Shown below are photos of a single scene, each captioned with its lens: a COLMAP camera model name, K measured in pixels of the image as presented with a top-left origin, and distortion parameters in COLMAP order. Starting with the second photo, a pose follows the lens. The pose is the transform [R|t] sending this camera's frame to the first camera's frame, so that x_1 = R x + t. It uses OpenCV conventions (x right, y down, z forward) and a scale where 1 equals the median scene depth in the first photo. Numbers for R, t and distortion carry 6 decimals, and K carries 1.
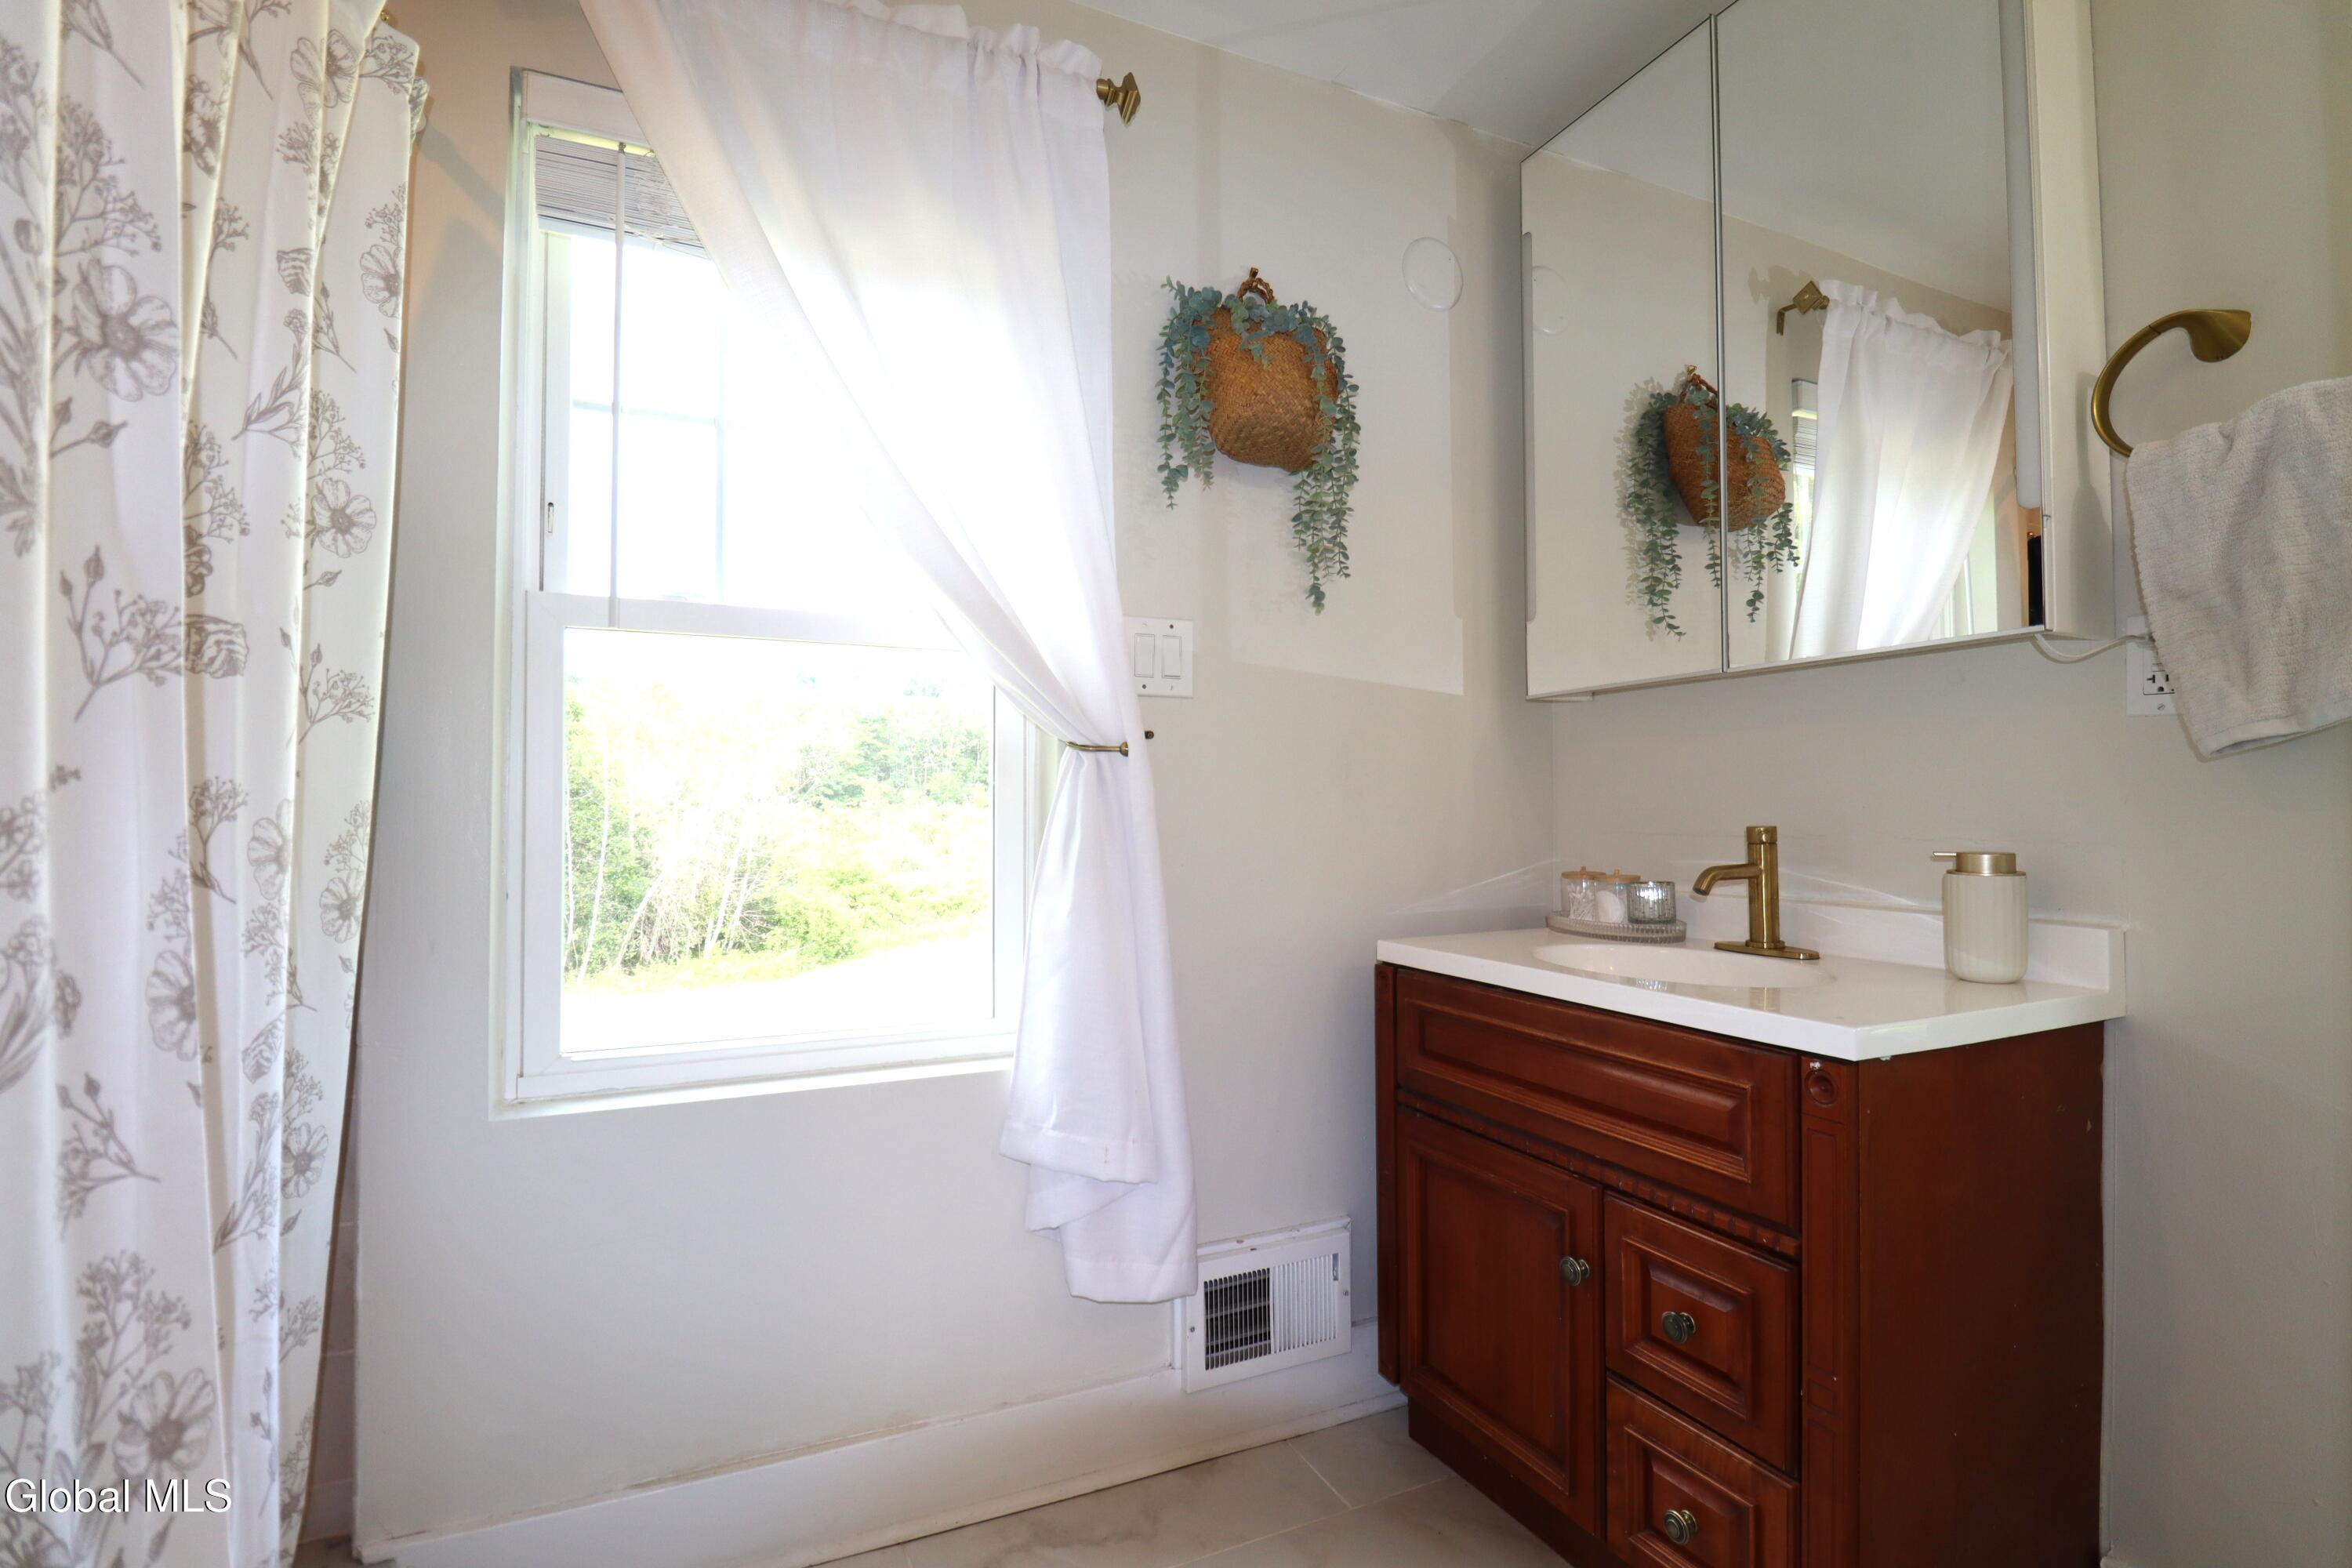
lens RADIAL K [[1093.7, 0, 1177.0], [0, 1093.7, 789.9], [0, 0, 1]] dist [0.002678, -0.015915]
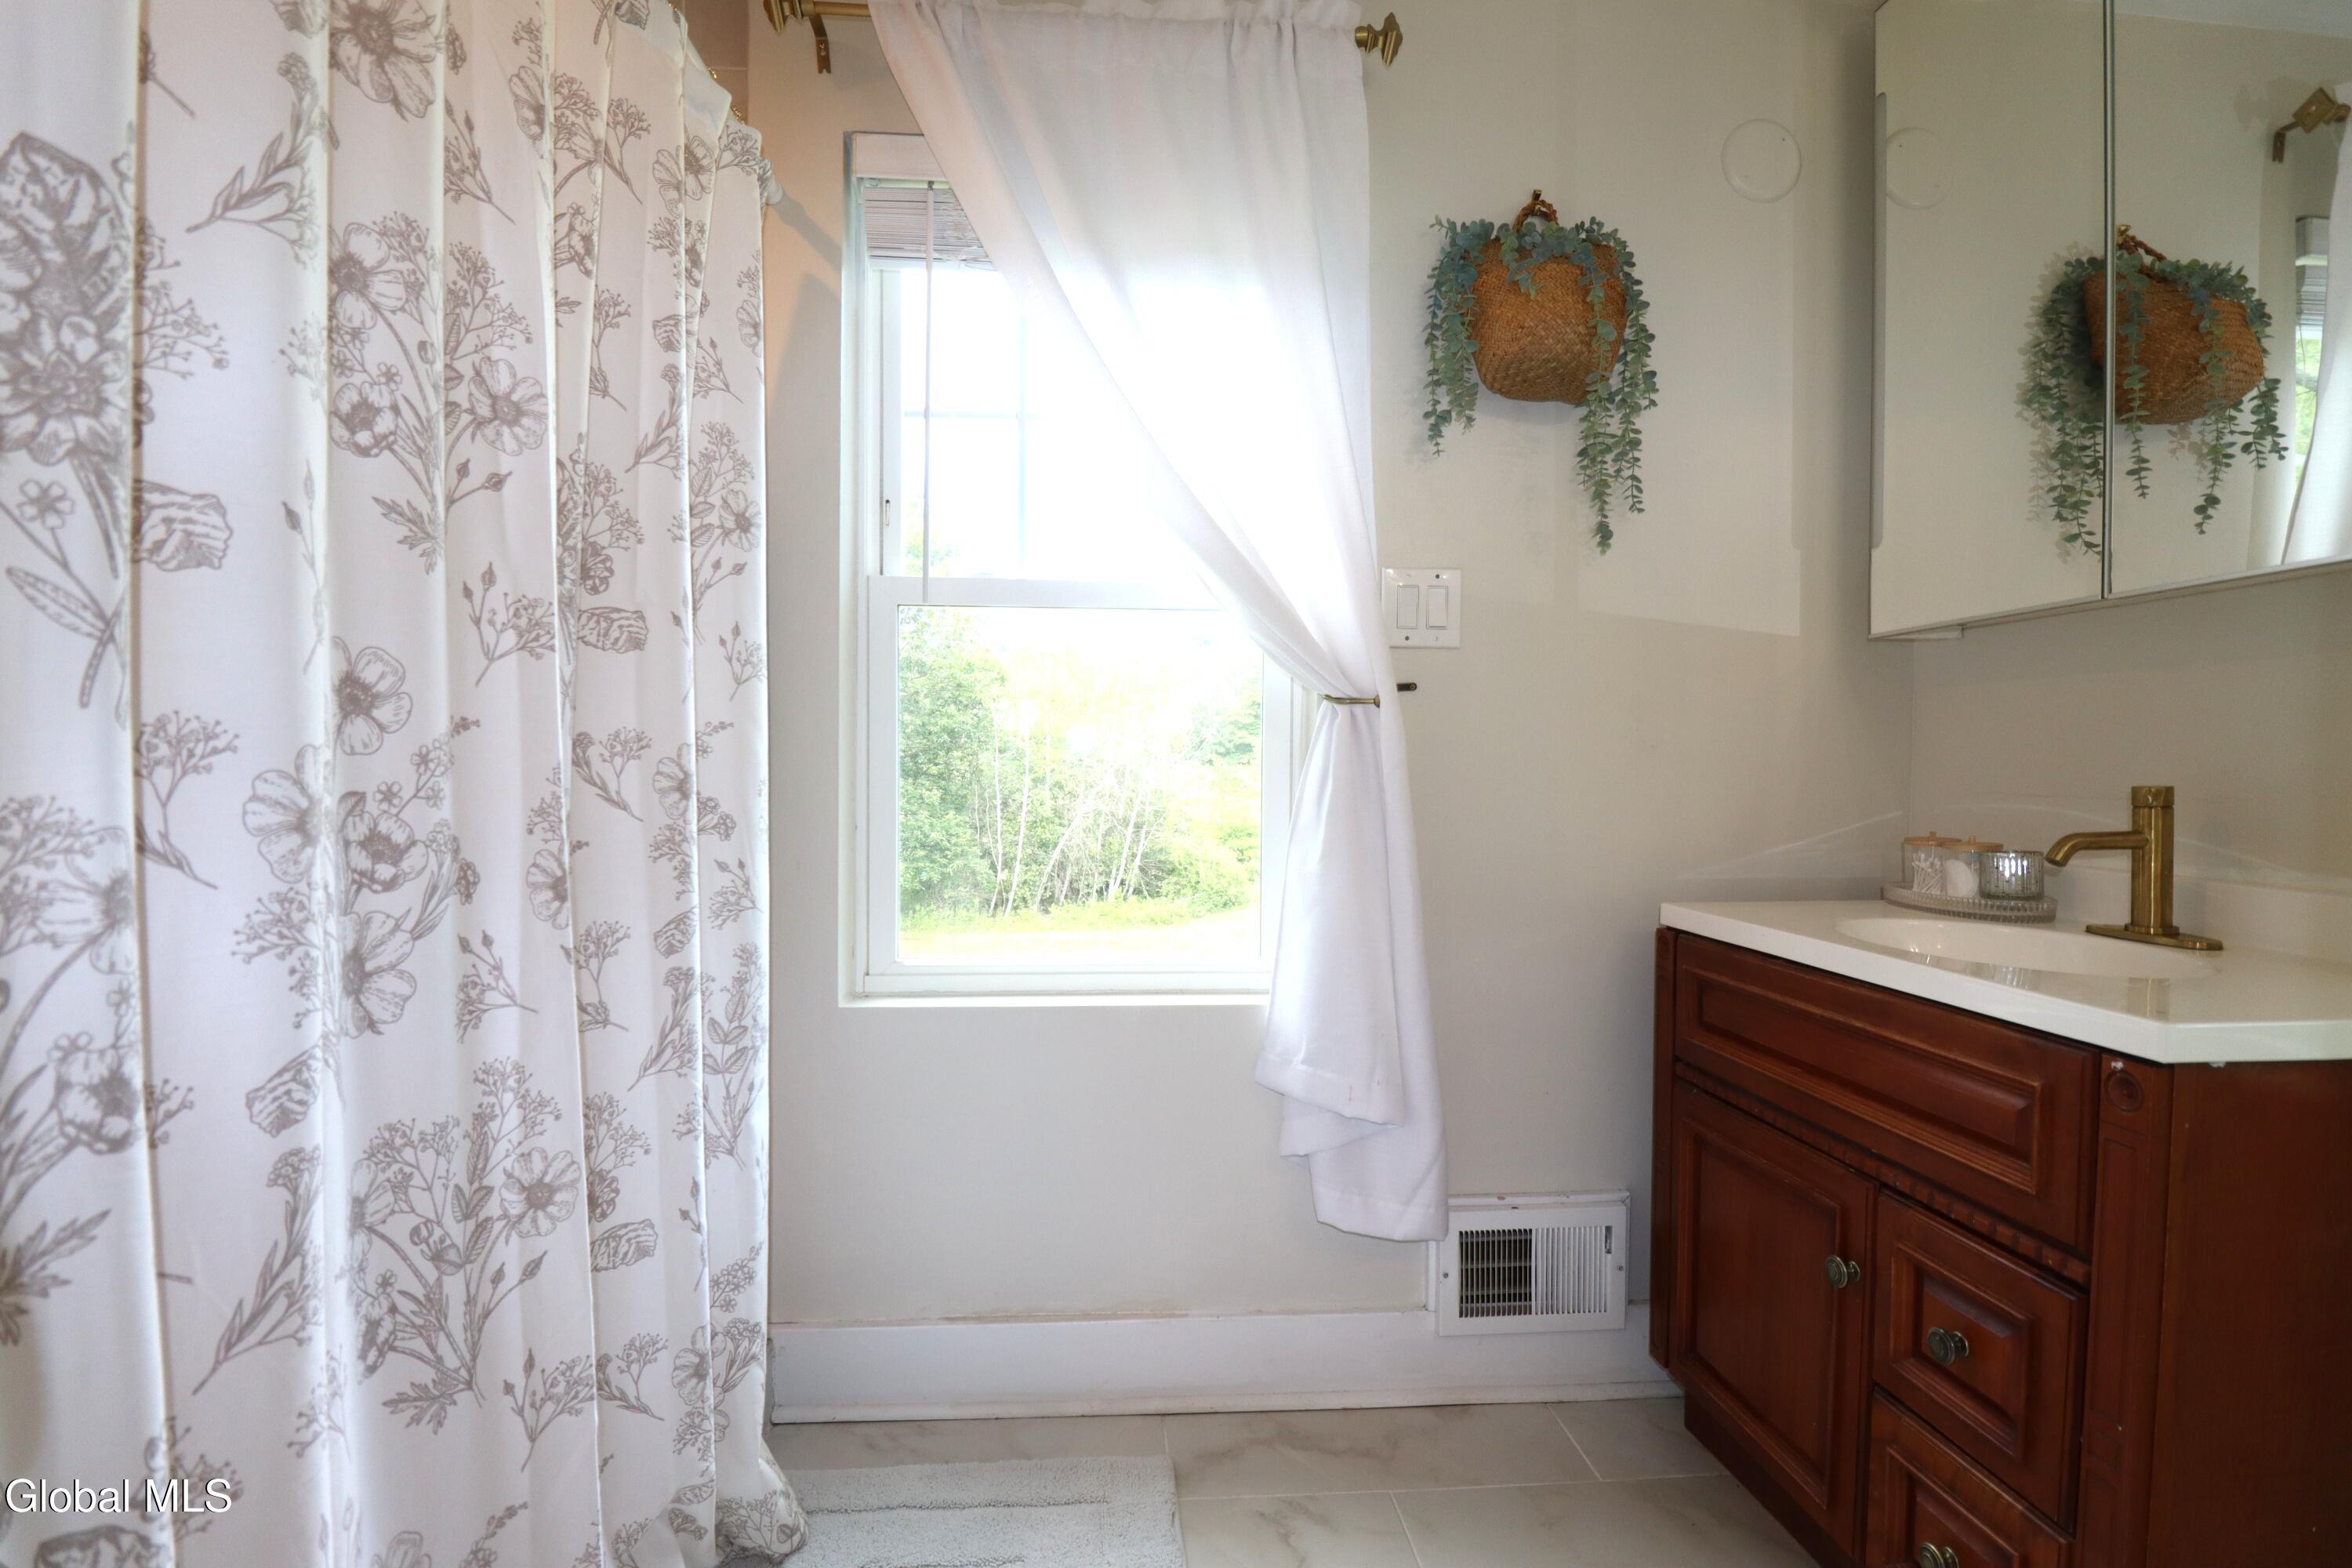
lens RADIAL K [[1093.4, 0, 1161.6], [0, 1093.4, 796.3], [0, 0, 1]] dist [-0.000502, -0.012536]
pose [[0.936164, 0.017385, -0.351132, 0.123408], [-0.001893, 0.999011, 0.044416, 0.006470], [0.351557, -0.040916, 0.935272, -0.021065]]
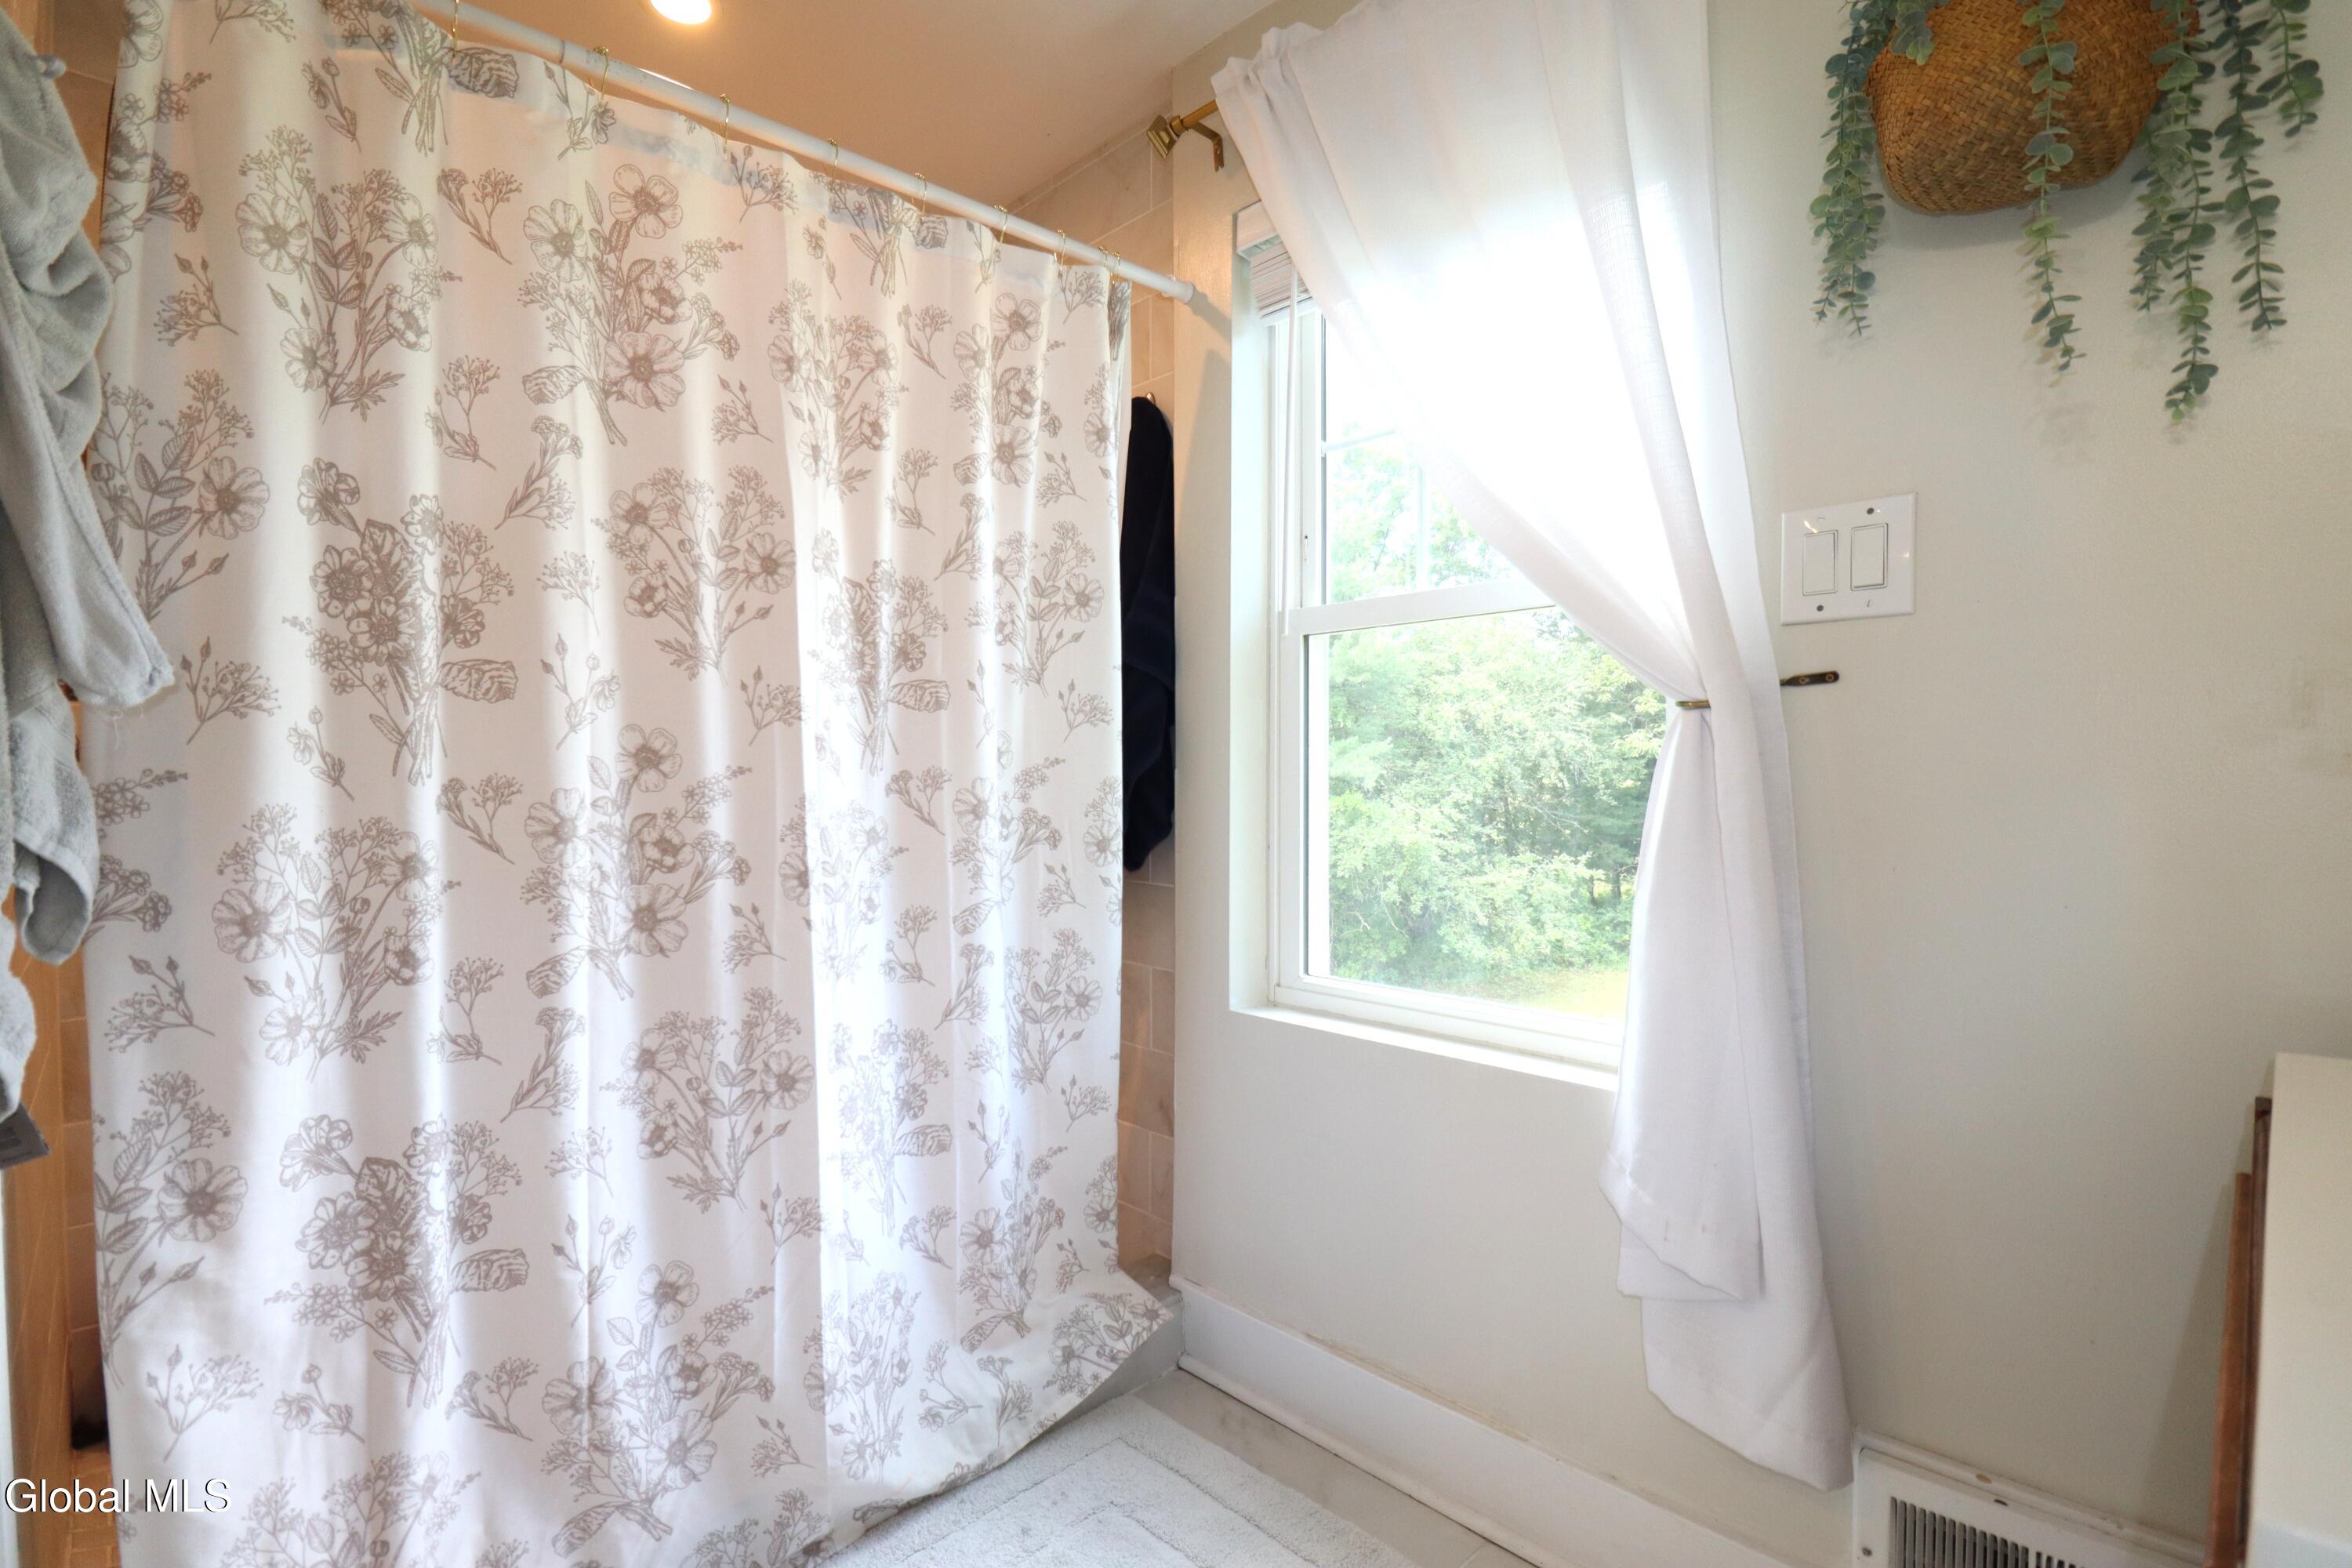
lens RADIAL K [[1096.4, 0, 1147.9], [0, 1096.4, 807.2], [0, 0, 1]] dist [0.000827, -0.019279]
pose [[0.318069, 0.027053, -0.947682, 0.532906], [0.017818, 0.999246, 0.034505, -0.000106], [0.947900, -0.027861, 0.317347, 0.403312]]
